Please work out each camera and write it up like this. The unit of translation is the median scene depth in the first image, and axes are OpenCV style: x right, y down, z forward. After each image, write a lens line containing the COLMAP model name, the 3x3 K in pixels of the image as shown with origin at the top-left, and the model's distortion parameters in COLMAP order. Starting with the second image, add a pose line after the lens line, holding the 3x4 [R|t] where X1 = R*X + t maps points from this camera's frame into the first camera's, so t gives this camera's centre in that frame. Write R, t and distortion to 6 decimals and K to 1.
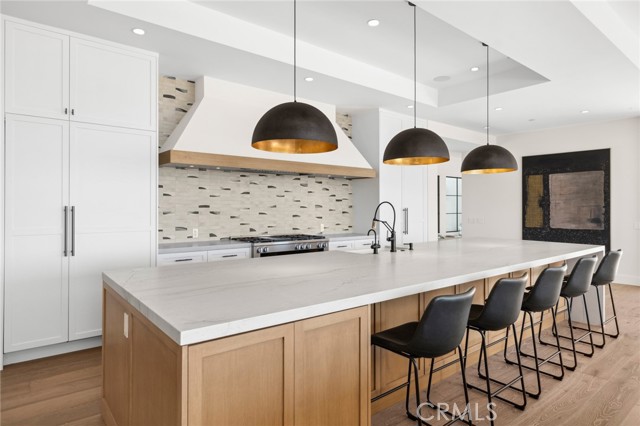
lens RADIAL K [[374.8, 0, 318.4], [0, 374.8, 206.9], [0, 0, 1]] dist [0.001367, -0.000146]
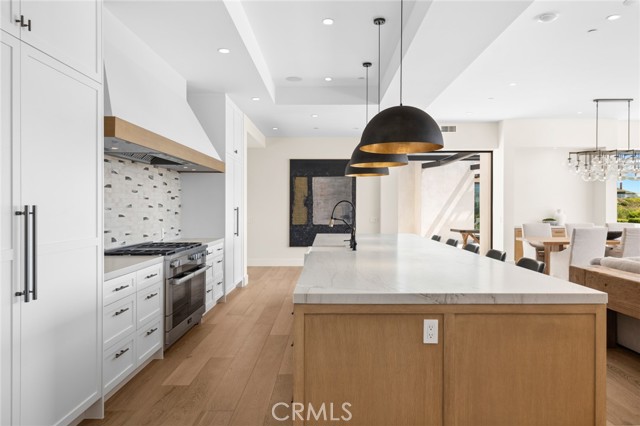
lens RADIAL K [[444.3, 0, 319.7], [0, 444.3, 210.7], [0, 0, 1]] dist [0.004256, -0.001040]
pose [[0.636187, -0.009879, 0.771472, -0.448750], [0.002511, 0.999939, 0.010735, 0.000001], [-0.771531, -0.004892, 0.636173, 0.148858]]
